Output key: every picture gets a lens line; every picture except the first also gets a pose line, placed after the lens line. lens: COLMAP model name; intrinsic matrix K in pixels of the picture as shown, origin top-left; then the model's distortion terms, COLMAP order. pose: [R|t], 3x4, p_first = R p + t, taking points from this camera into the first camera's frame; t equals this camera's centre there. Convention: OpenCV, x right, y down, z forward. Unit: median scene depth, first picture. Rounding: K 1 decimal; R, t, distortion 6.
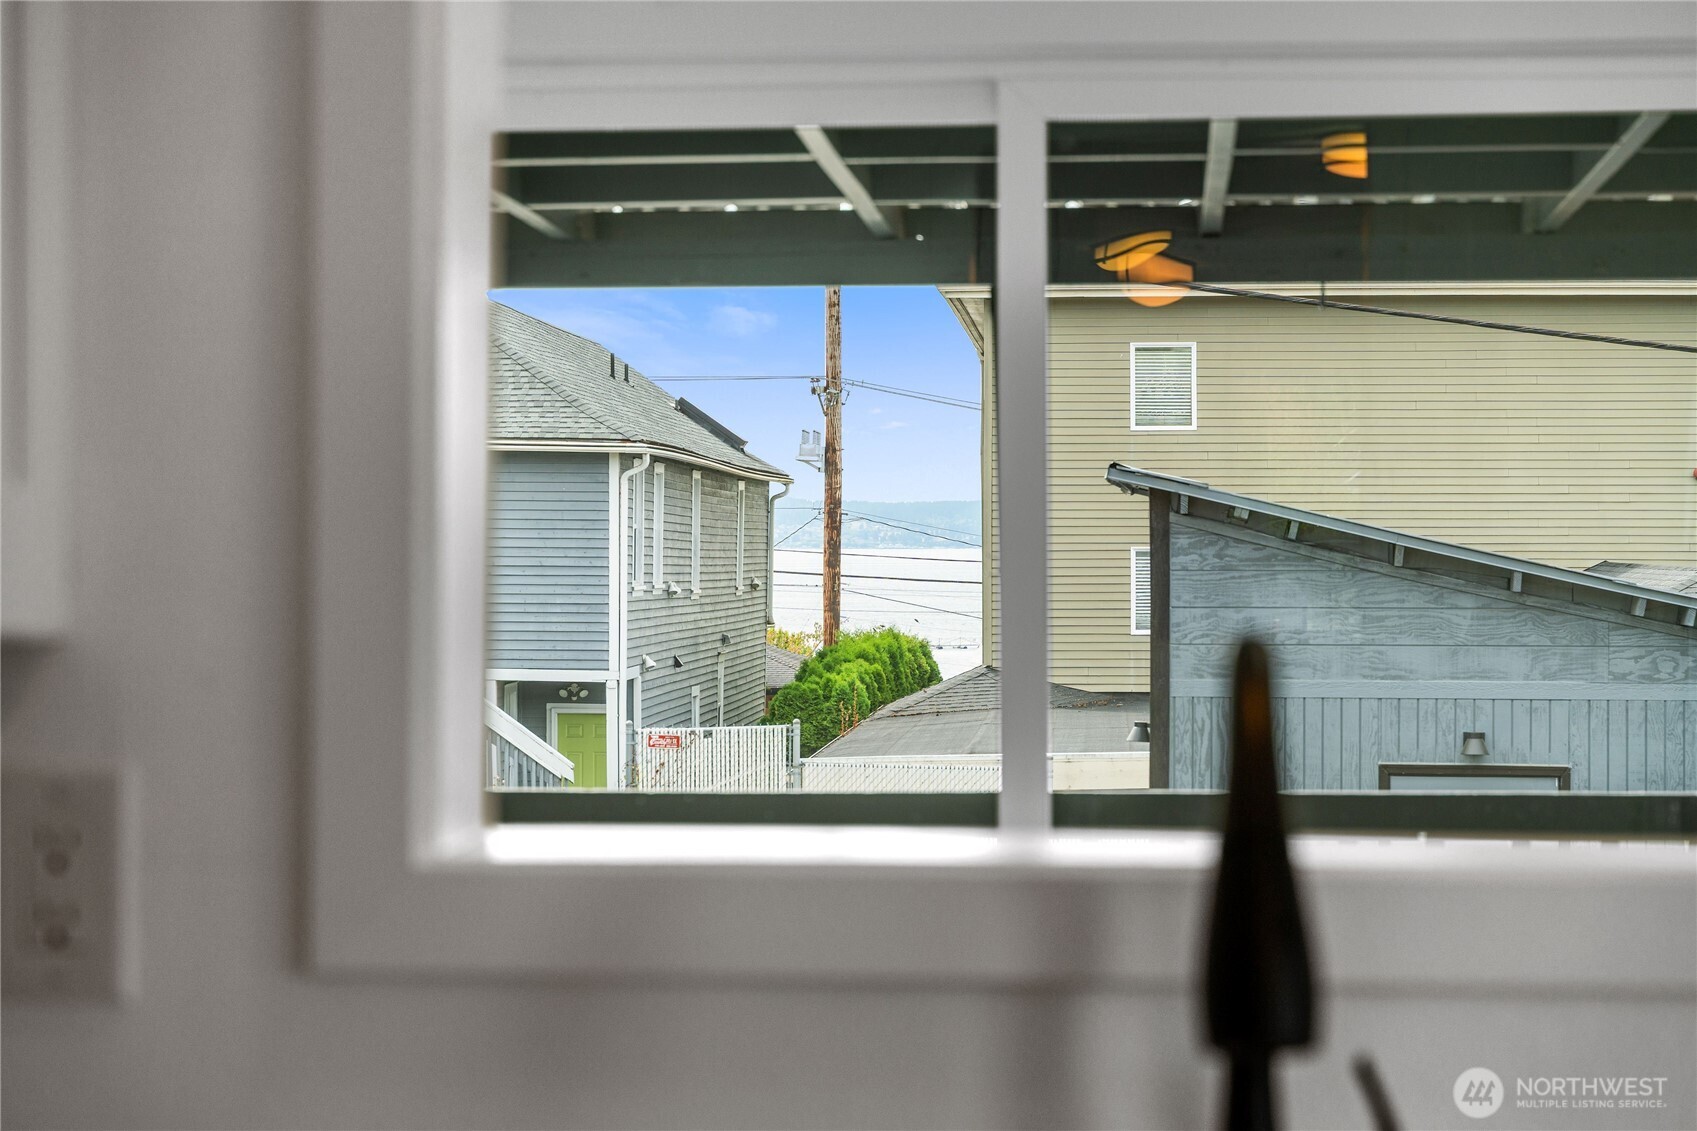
lens RADIAL K [[3633.6, 0, 848.5], [0, 3633.6, 565.5], [0, 0, 1]] dist [0.029034, 0.362994]
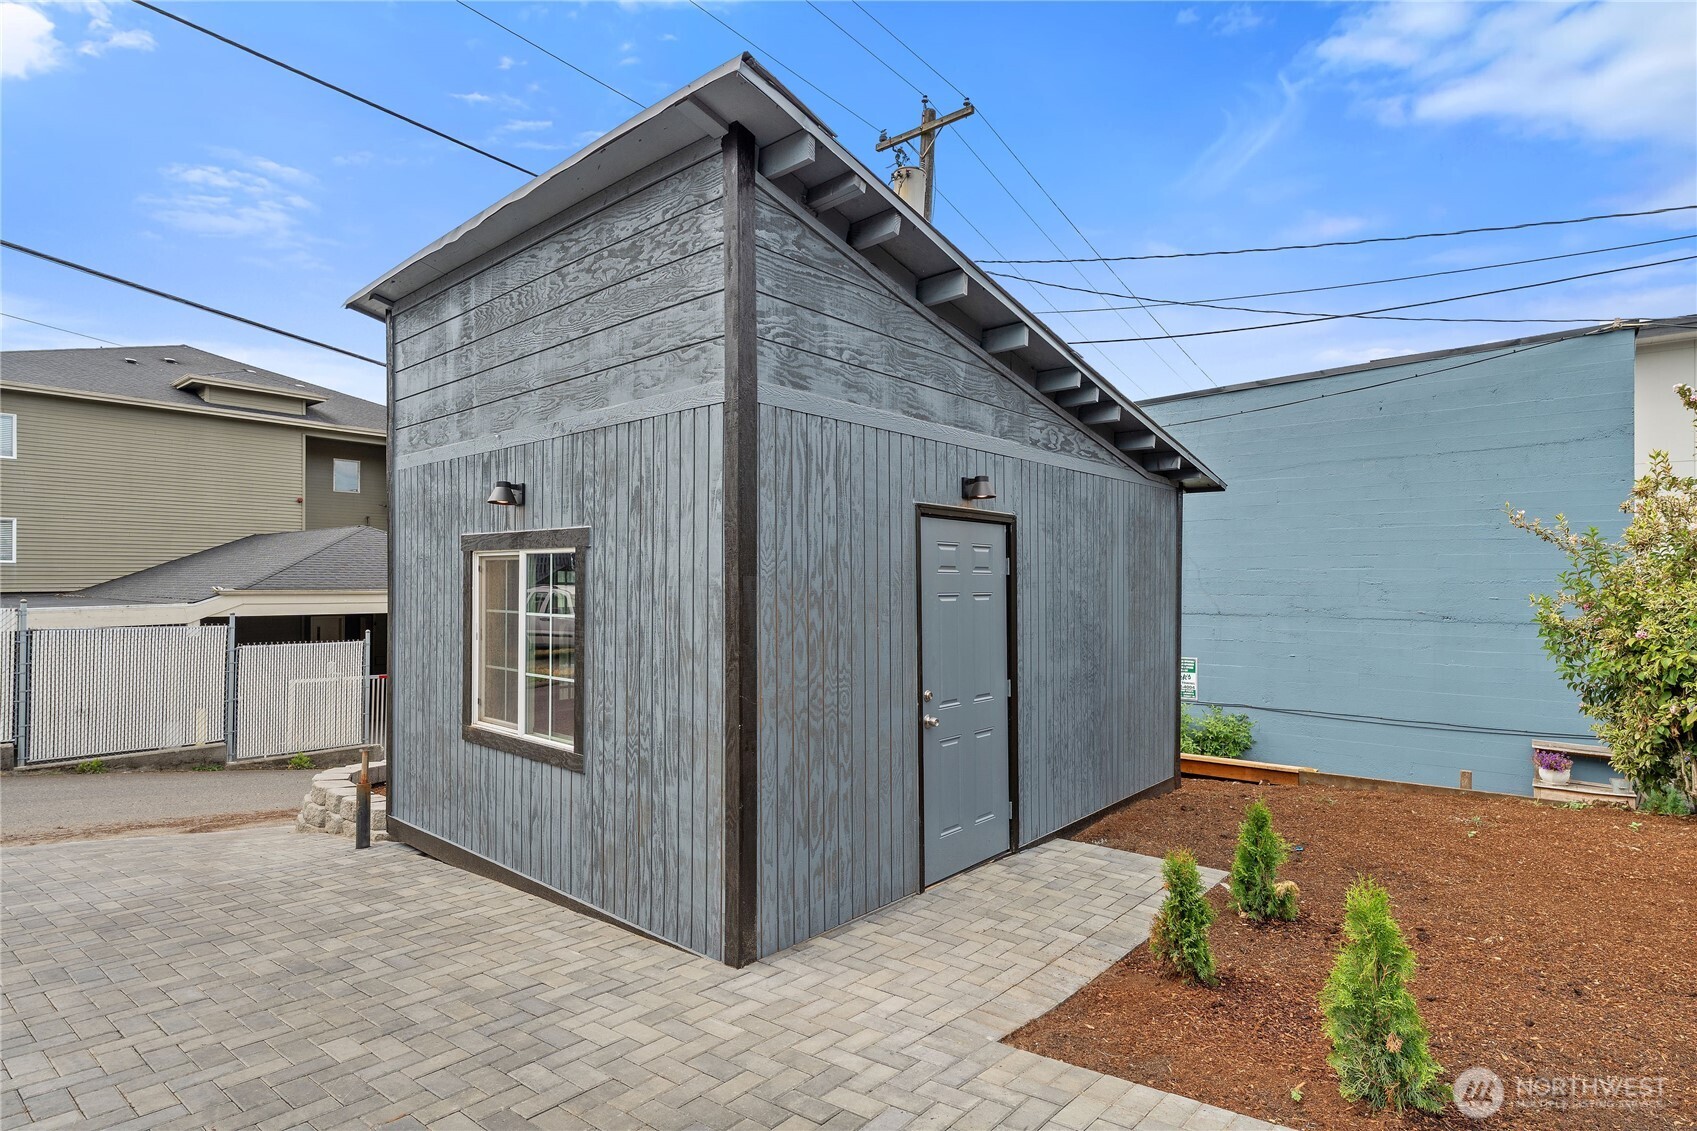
lens RADIAL K [[863.6, 0, 853.0], [0, 863.6, 575.0], [0, 0, 1]] dist [0.004255, 0.000539]
pose [[0.583119, 0.007505, 0.812352, -0.052377], [0.001277, 0.999948, -0.010155, 0.075996], [-0.812386, 0.006959, 0.583079, 0.873933]]
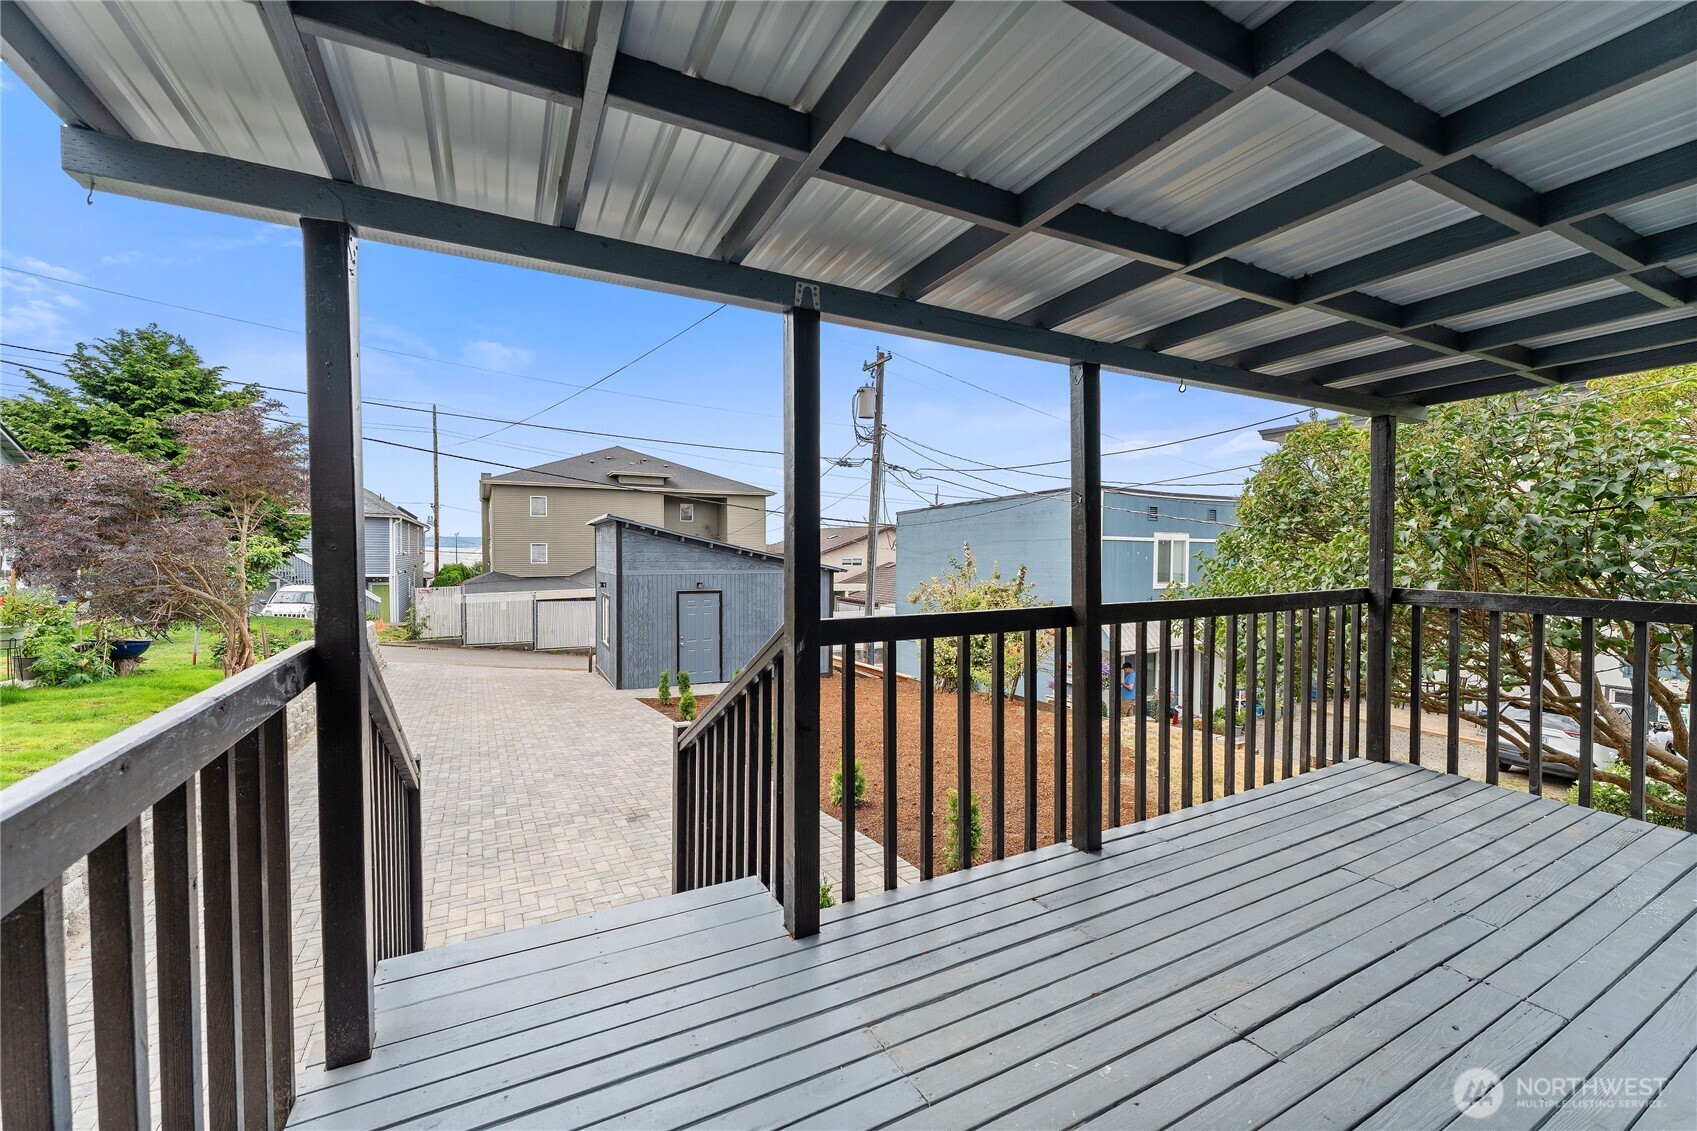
lens RADIAL K [[692.7, 0, 851.5], [0, 692.7, 556.6], [0, 0, 1]] dist [-0.000861, -0.000010]
pose [[0.845334, -0.004311, 0.534220, -0.097813], [0.000037, 0.999968, 0.008012, 0.010523], [-0.534238, -0.006753, 0.845307, 0.251582]]
